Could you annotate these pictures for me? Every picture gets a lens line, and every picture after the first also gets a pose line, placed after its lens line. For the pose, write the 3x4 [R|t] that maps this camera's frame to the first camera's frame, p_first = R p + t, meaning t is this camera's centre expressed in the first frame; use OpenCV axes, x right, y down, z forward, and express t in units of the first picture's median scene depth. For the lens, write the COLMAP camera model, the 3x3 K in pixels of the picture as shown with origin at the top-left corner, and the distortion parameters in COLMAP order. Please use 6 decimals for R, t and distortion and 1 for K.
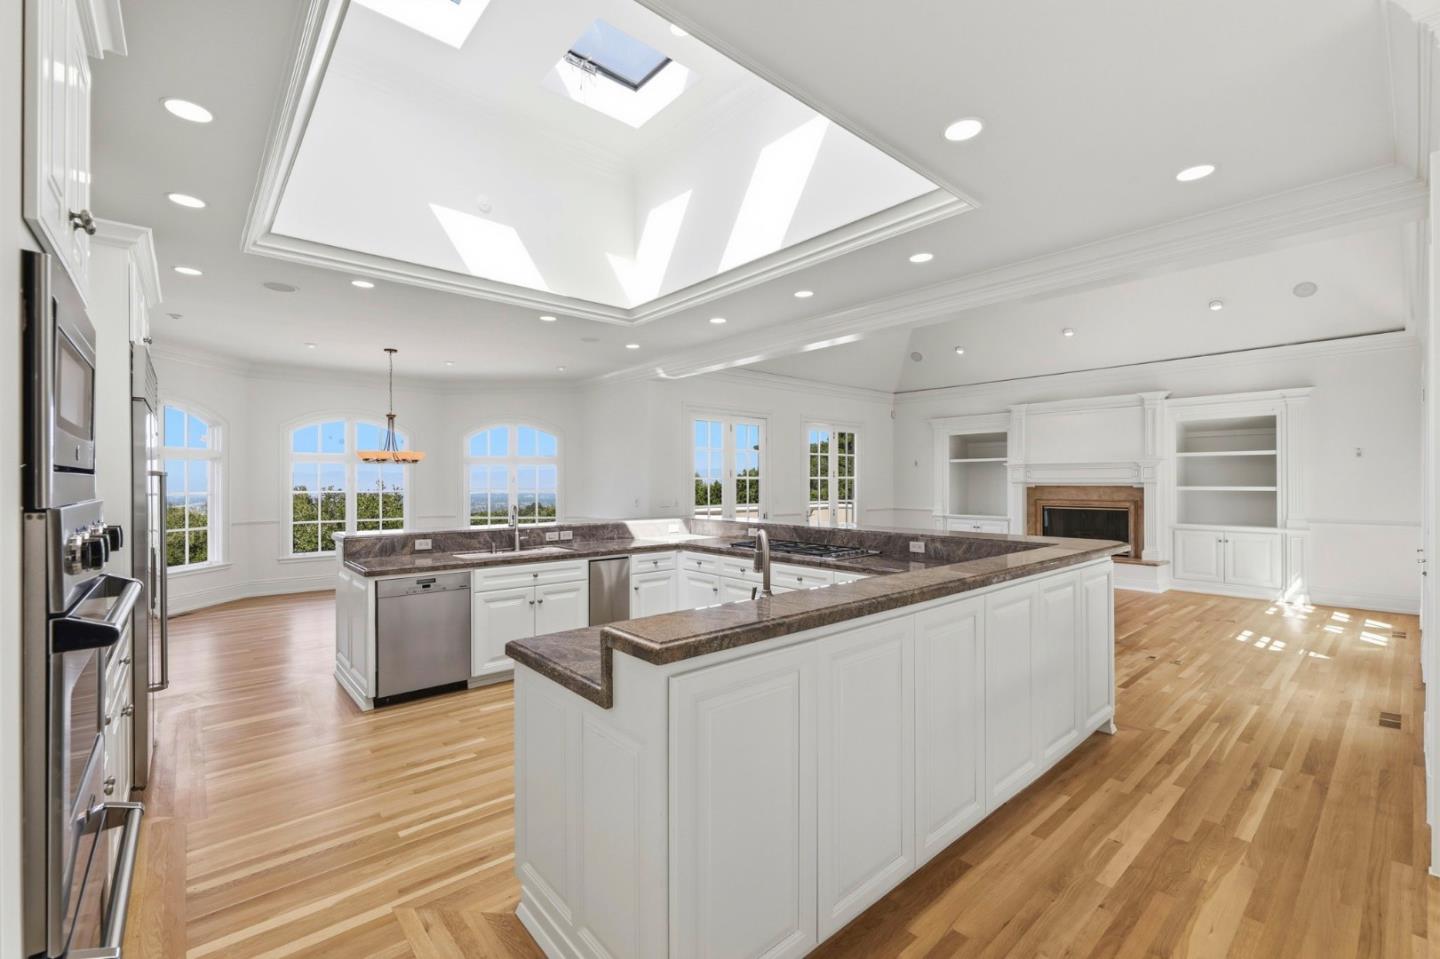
lens RADIAL K [[589.5, 0, 707.5], [0, 589.5, 479.0], [0, 0, 1]] dist [0.007648, -0.000229]
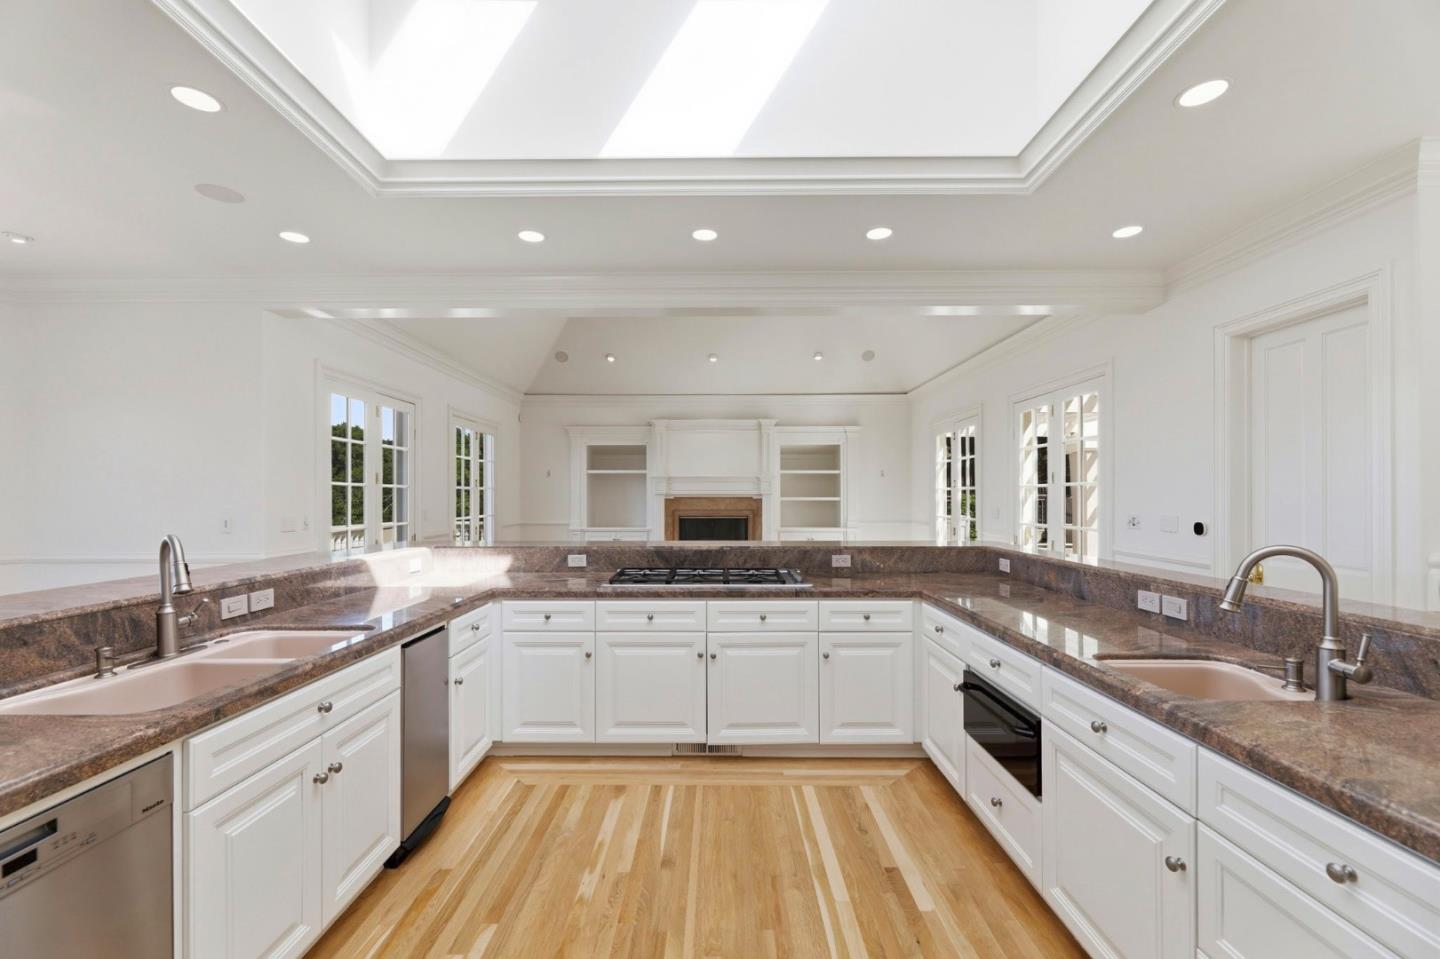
lens RADIAL K [[589.5, 0, 710.9], [0, 589.5, 493.1], [0, 0, 1]] dist [0.007648, -0.000229]
pose [[0.673095, 0.005924, 0.739533, -0.233909], [-0.004457, 0.999982, -0.003954, 0.010099], [-0.739543, -0.000635, 0.673109, 0.302085]]
